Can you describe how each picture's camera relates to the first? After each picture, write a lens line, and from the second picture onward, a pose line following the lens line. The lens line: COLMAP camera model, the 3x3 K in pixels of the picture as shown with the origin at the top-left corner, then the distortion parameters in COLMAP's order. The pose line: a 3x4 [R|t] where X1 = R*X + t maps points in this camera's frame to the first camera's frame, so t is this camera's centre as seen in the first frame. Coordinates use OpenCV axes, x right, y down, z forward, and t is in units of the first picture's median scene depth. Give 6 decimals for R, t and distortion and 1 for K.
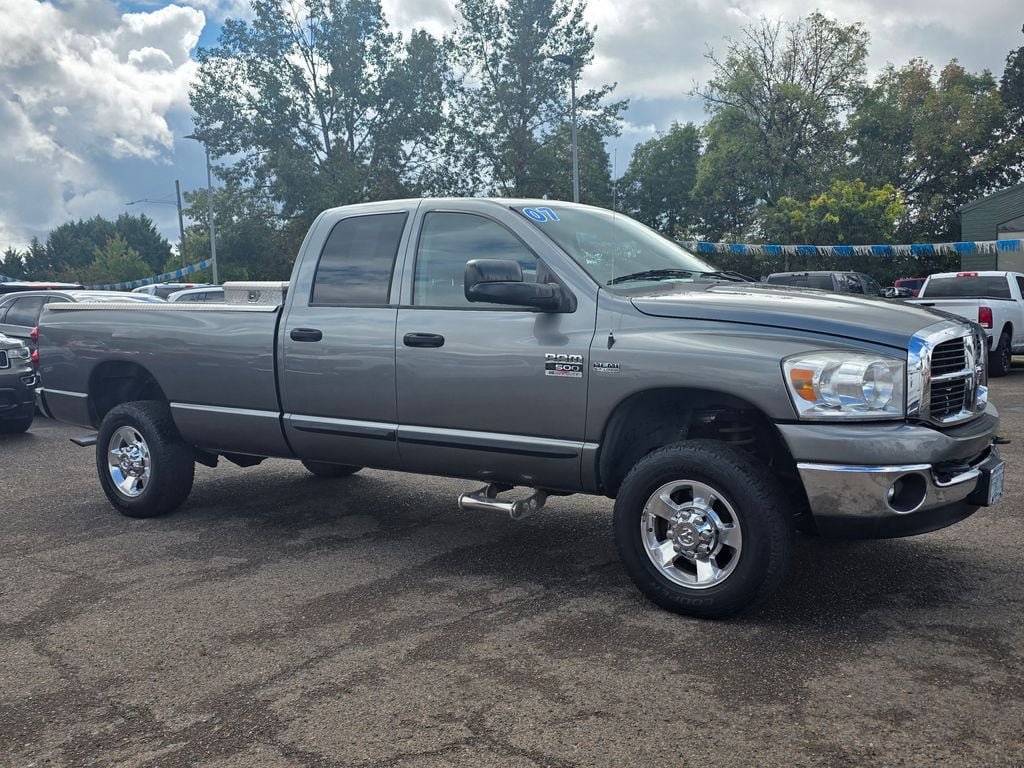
lens RADIAL K [[977.3, 0, 532.3], [0, 977.3, 386.2], [0, 0, 1]] dist [0.100767, -0.141016]
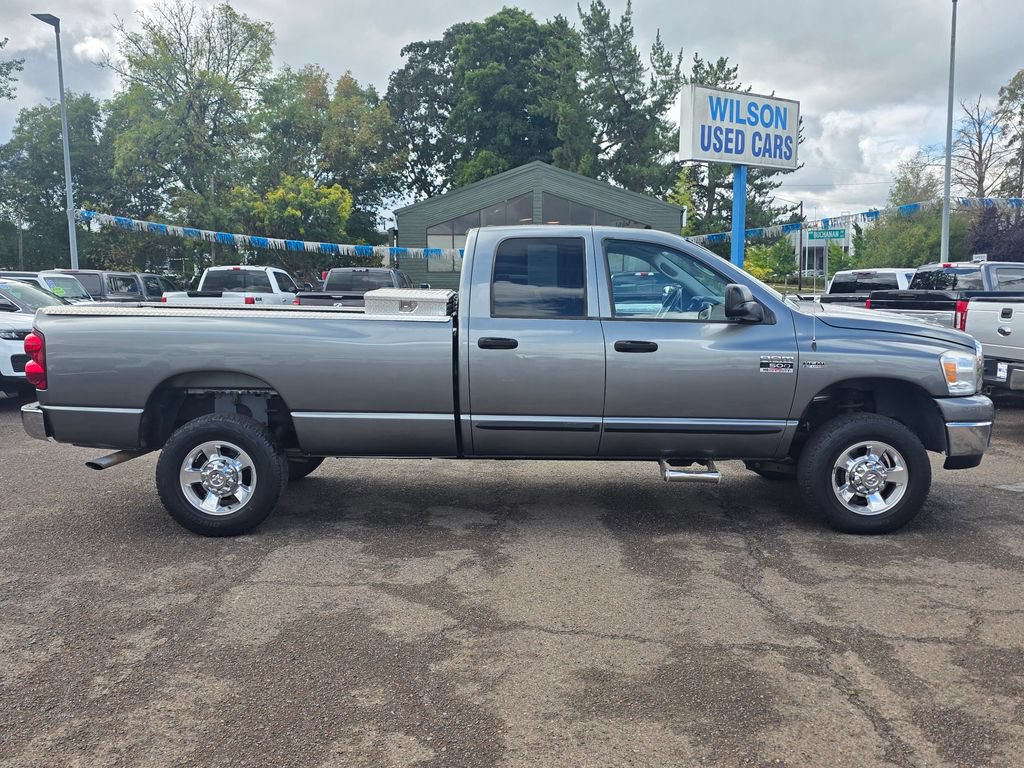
lens RADIAL K [[968.3, 0, 512.0], [0, 968.3, 384.0], [0, 0, 1]] dist [0.104959, -0.152532]
pose [[0.814904, -0.042156, 0.578060, -0.947953], [0.034024, 0.999111, 0.024897, -0.036351], [-0.578596, -0.000621, 0.815614, 0.106306]]
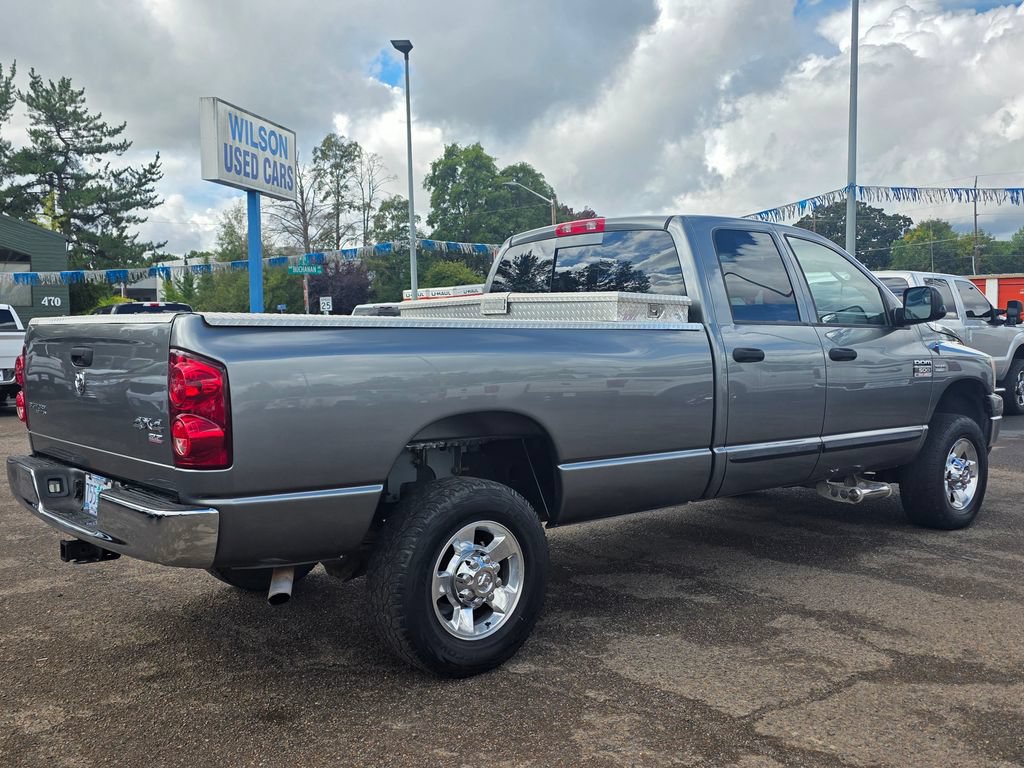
lens RADIAL K [[968.3, 0, 512.0], [0, 968.3, 384.0], [0, 0, 1]] dist [0.104959, -0.152532]
pose [[0.257987, -0.045295, 0.965086, -1.282297], [0.084988, 0.996092, 0.024031, -0.073262], [-0.962403, 0.075821, 0.260828, 1.086334]]
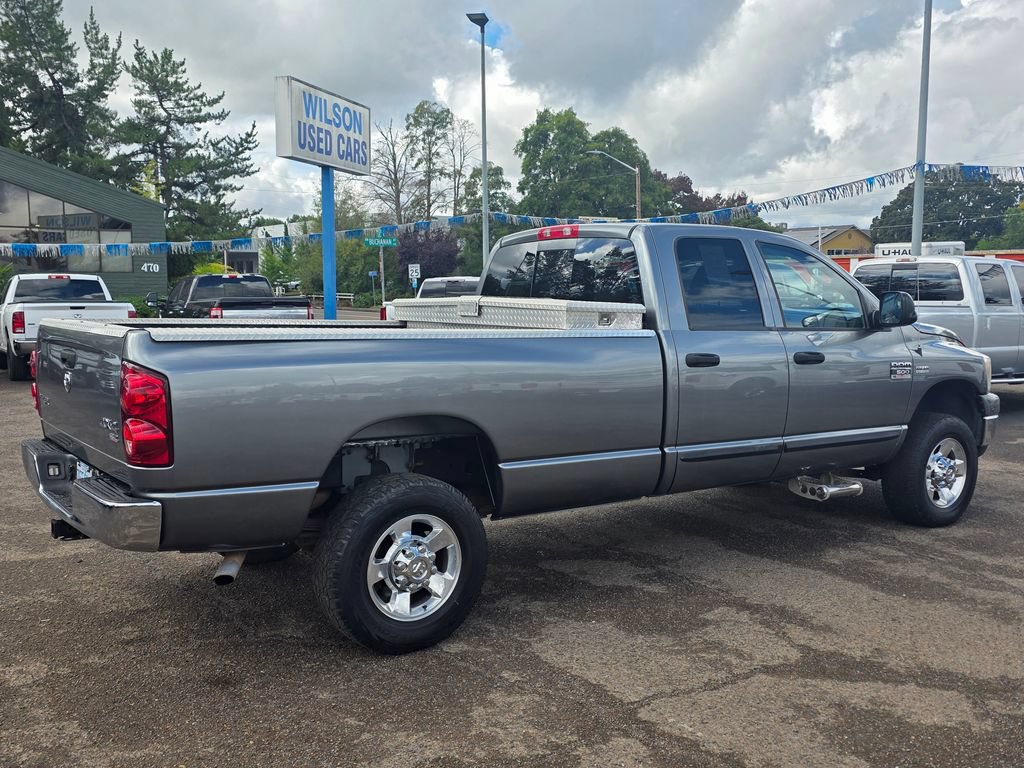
lens RADIAL K [[968.3, 0, 512.0], [0, 968.3, 384.0], [0, 0, 1]] dist [0.104959, -0.152532]
pose [[0.348974, -0.072610, 0.934315, -1.306682], [0.069019, 0.996278, 0.051647, -0.100626], [-0.934587, 0.046462, 0.352686, 0.935203]]
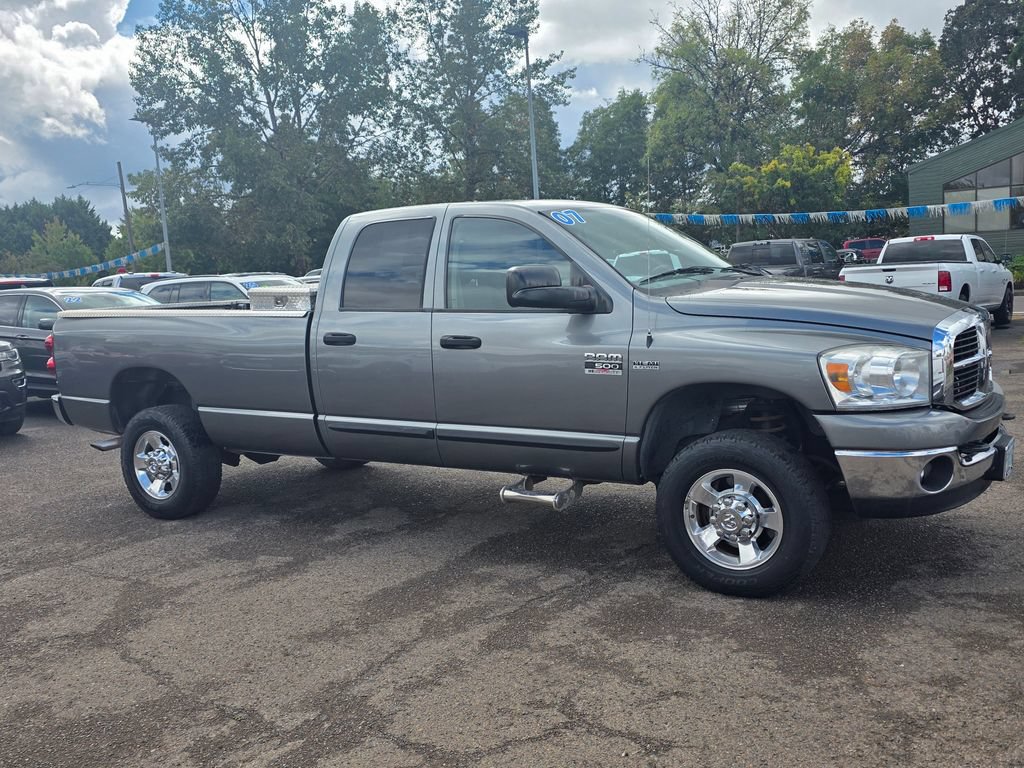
lens RADIAL K [[977.1, 0, 527.3], [0, 977.1, 381.3], [0, 0, 1]] dist [0.101846, -0.147647]
pose [[0.998315, -0.039027, 0.042935, -0.087175], [0.037901, 0.998924, 0.026732, -0.031017], [-0.043933, -0.025060, 0.998720, -0.045544]]
